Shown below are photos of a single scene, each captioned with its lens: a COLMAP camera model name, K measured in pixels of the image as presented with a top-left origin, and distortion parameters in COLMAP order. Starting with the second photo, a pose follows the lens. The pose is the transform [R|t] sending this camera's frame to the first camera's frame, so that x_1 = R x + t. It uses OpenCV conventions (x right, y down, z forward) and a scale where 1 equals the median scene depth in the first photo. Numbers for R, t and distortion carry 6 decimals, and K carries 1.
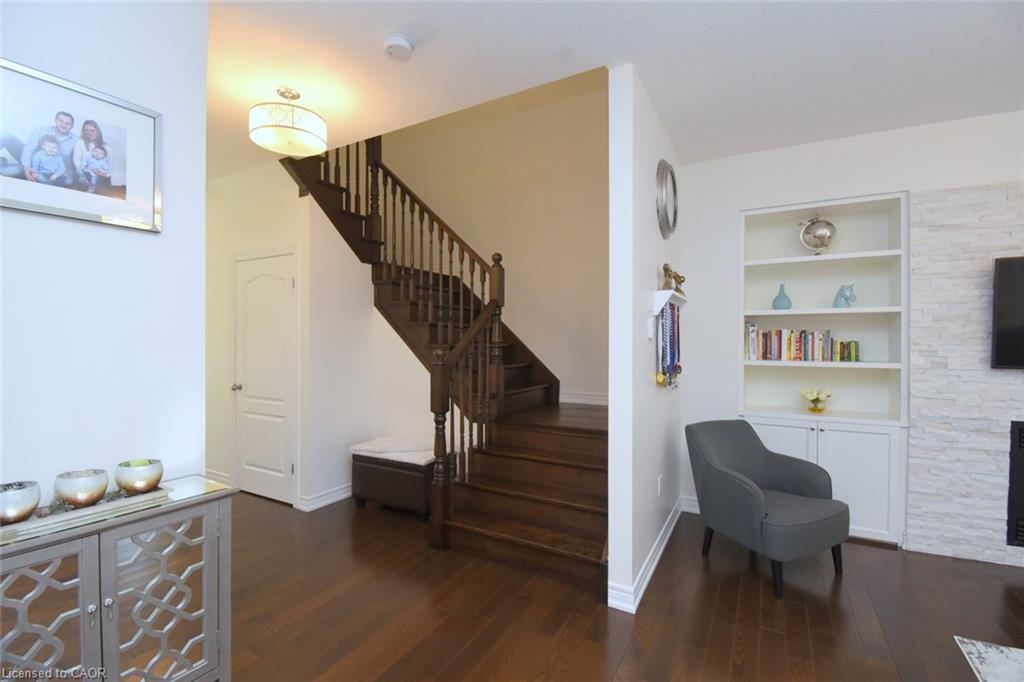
lens RADIAL K [[458.2, 0, 513.7], [0, 458.2, 346.7], [0, 0, 1]] dist [-0.002738, -0.009544]
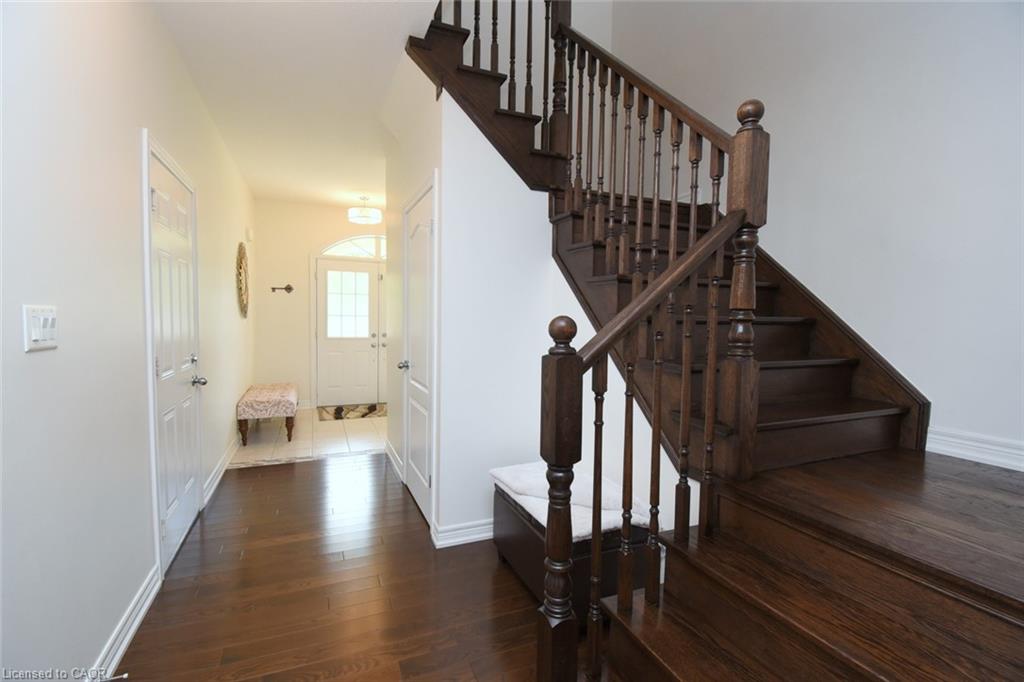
lens RADIAL K [[458.2, 0, 506.8], [0, 458.2, 340.9], [0, 0, 1]] dist [-0.002738, -0.009544]
pose [[0.791930, 0.045177, -0.608939, 0.047244], [-0.031801, 0.998957, 0.032755, 0.011295], [0.609784, -0.006575, 0.792541, 0.470759]]
